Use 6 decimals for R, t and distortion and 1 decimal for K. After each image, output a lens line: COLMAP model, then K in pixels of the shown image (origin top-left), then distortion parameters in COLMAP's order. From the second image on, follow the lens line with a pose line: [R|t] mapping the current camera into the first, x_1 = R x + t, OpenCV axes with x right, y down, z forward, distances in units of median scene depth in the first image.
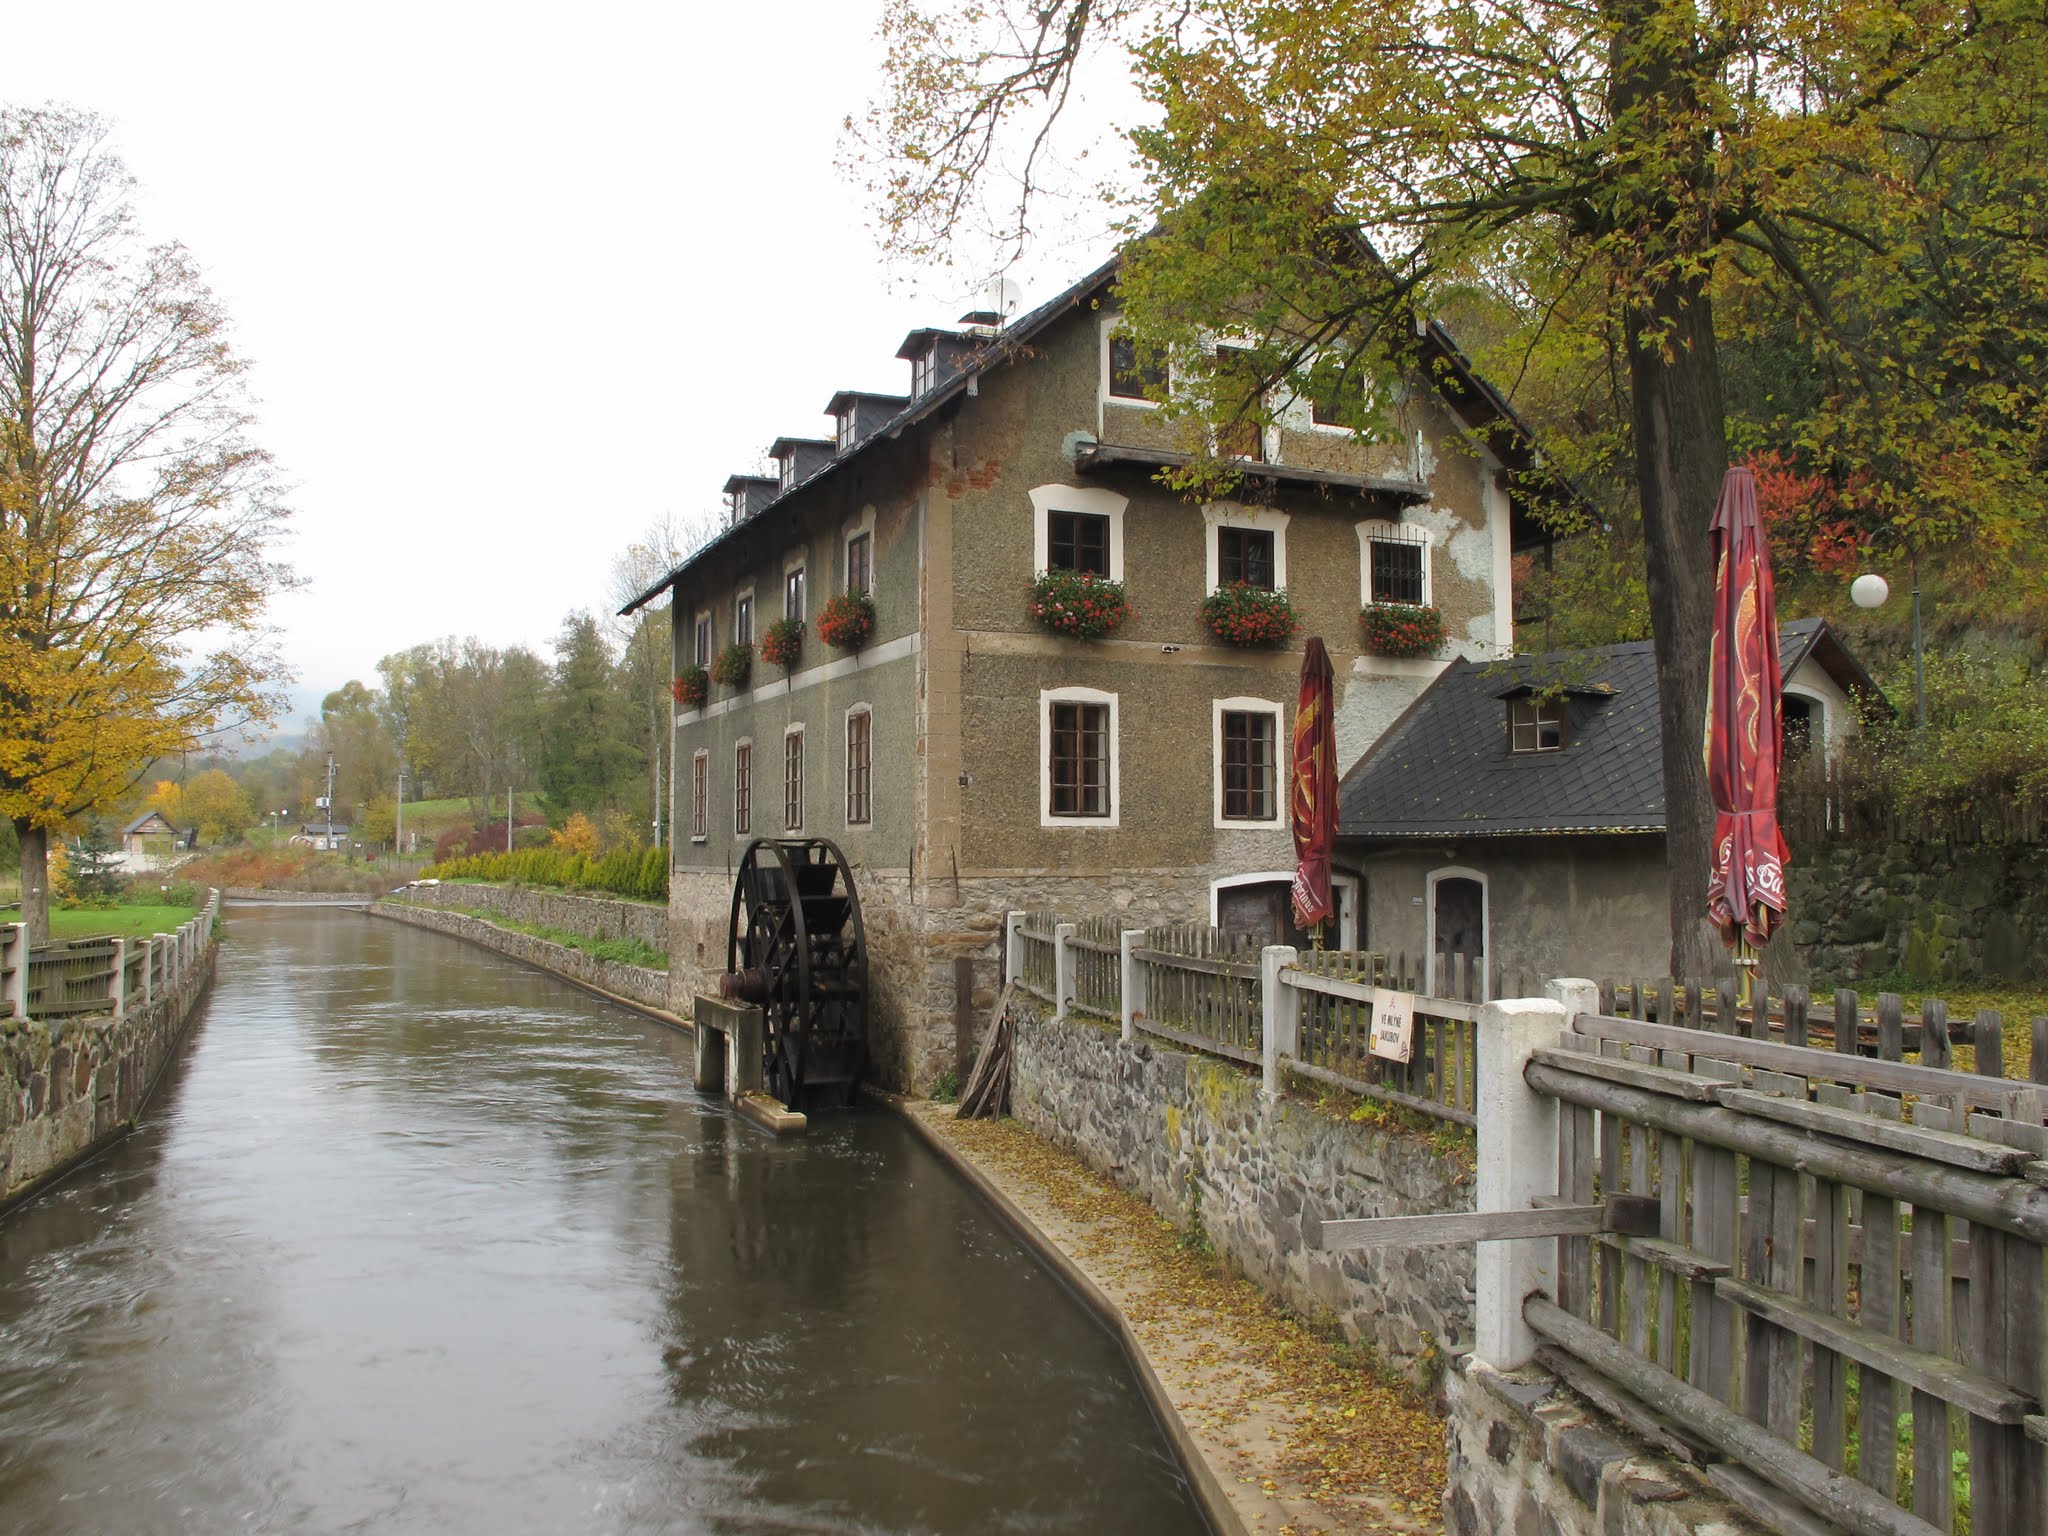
lens RADIAL K [[1725.3, 0, 1024.0], [0, 1725.3, 768.0], [0, 0, 1]] dist [-0.097617, -0.001228]
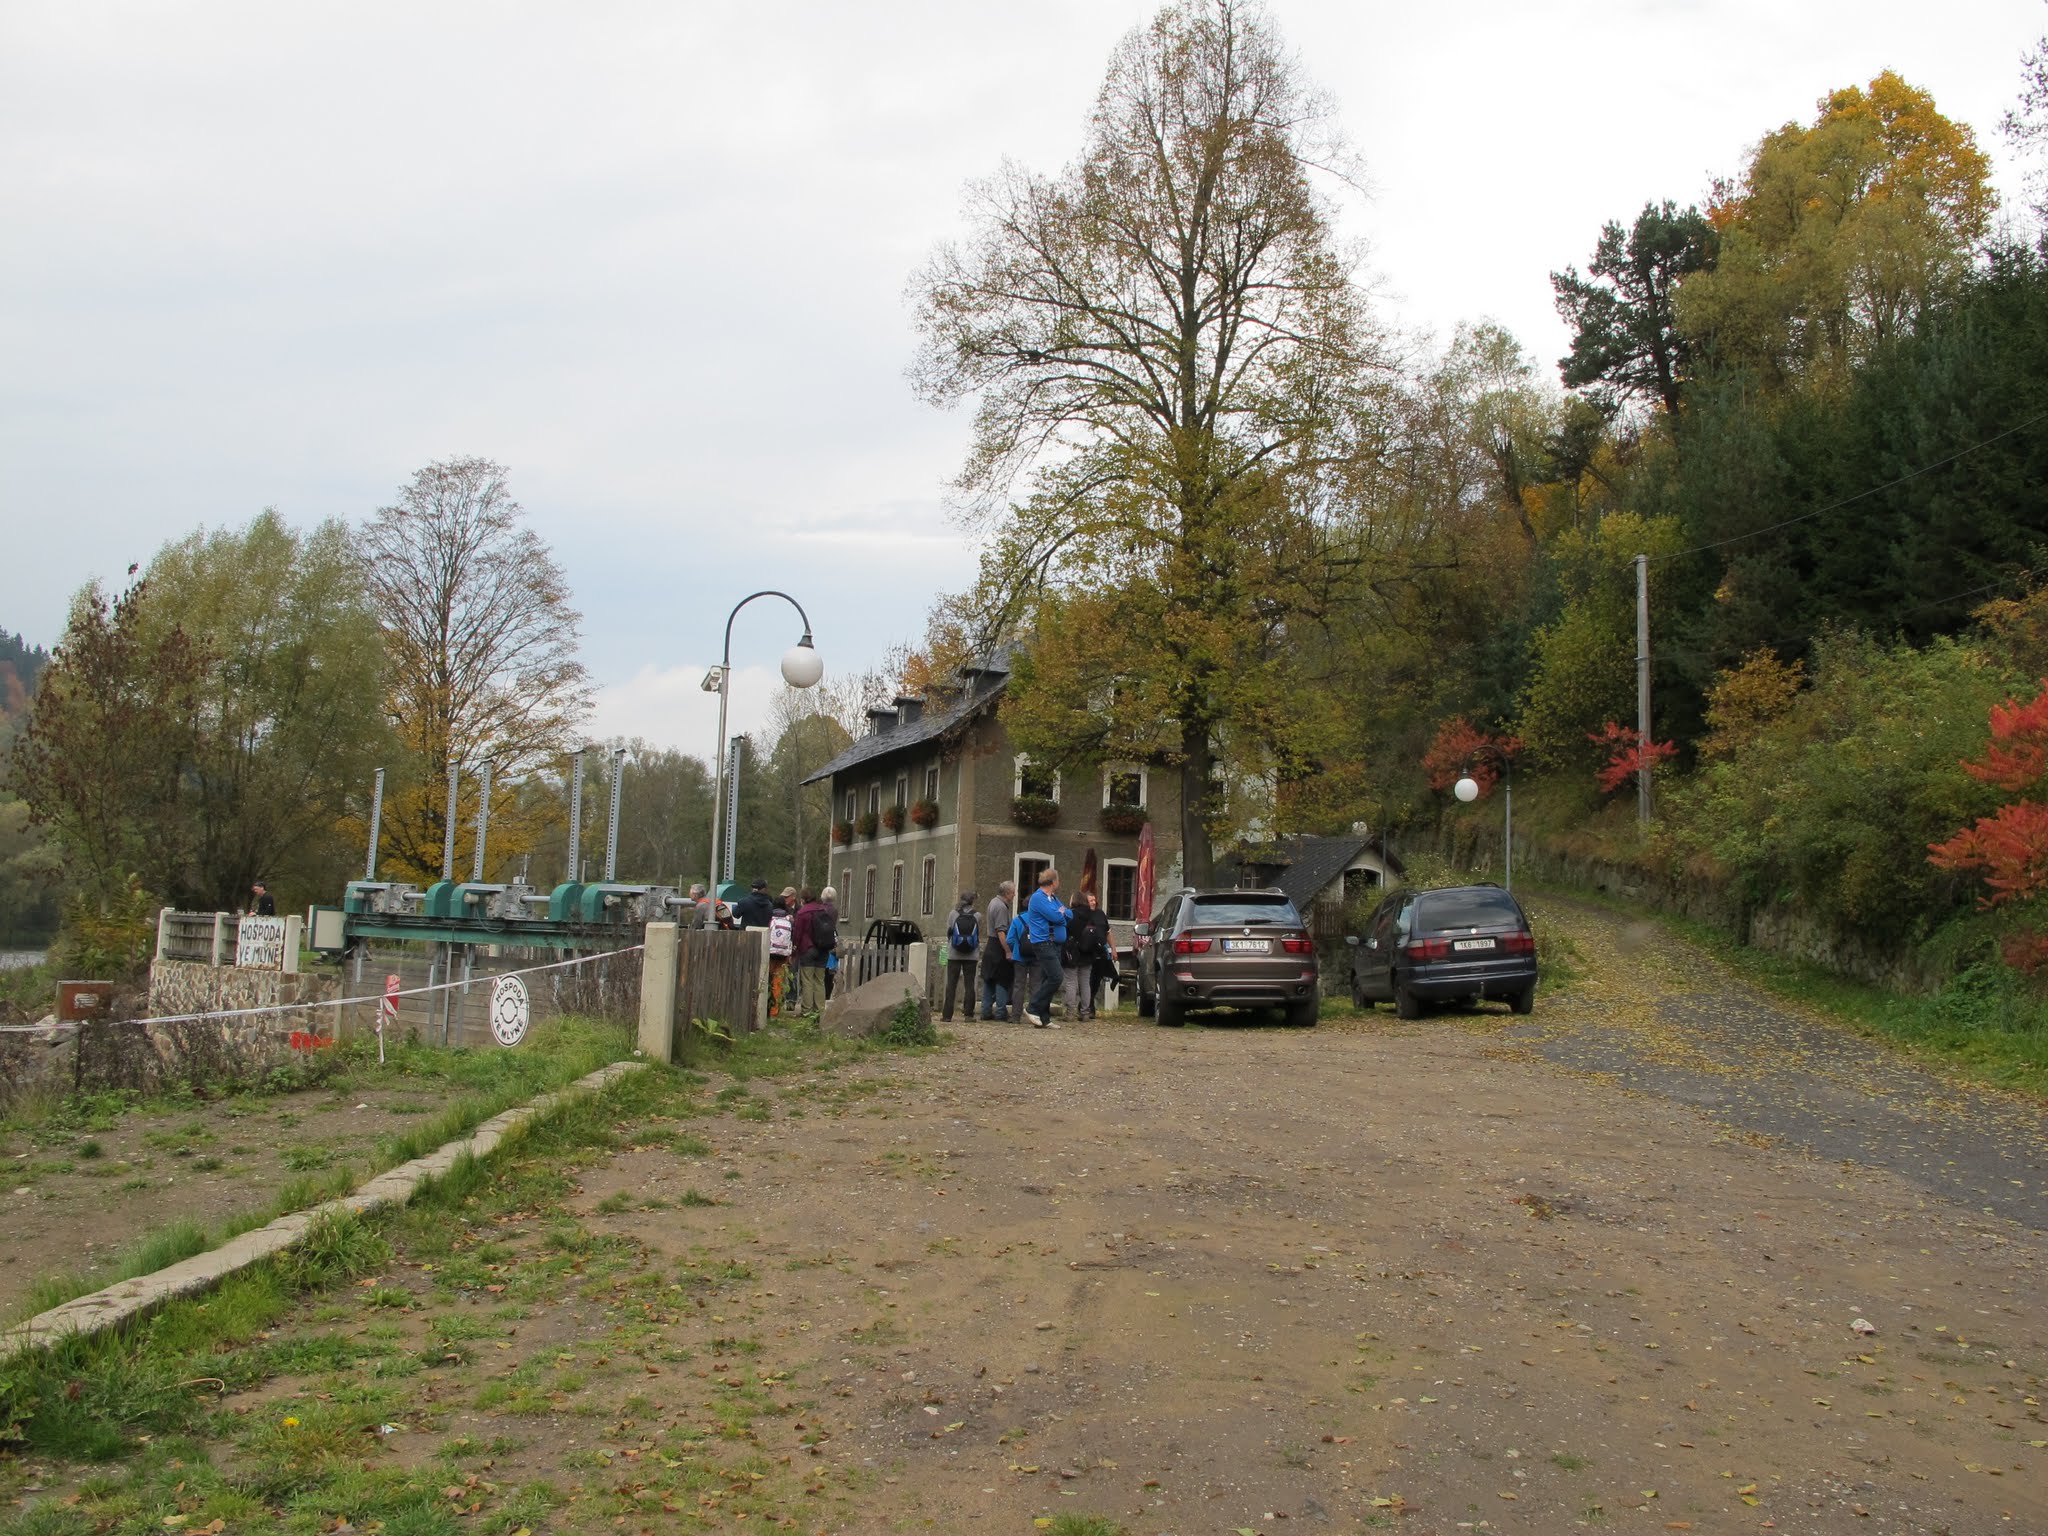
lens RADIAL K [[1725.3, 0, 1024.0], [0, 1725.3, 768.0], [0, 0, 1]] dist [-0.097617, -0.001228]
pose [[0.996628, 0.033173, -0.075042, 0.152400], [-0.037388, 0.997760, -0.055476, -0.028915], [0.073034, 0.058095, 0.995636, -0.940247]]
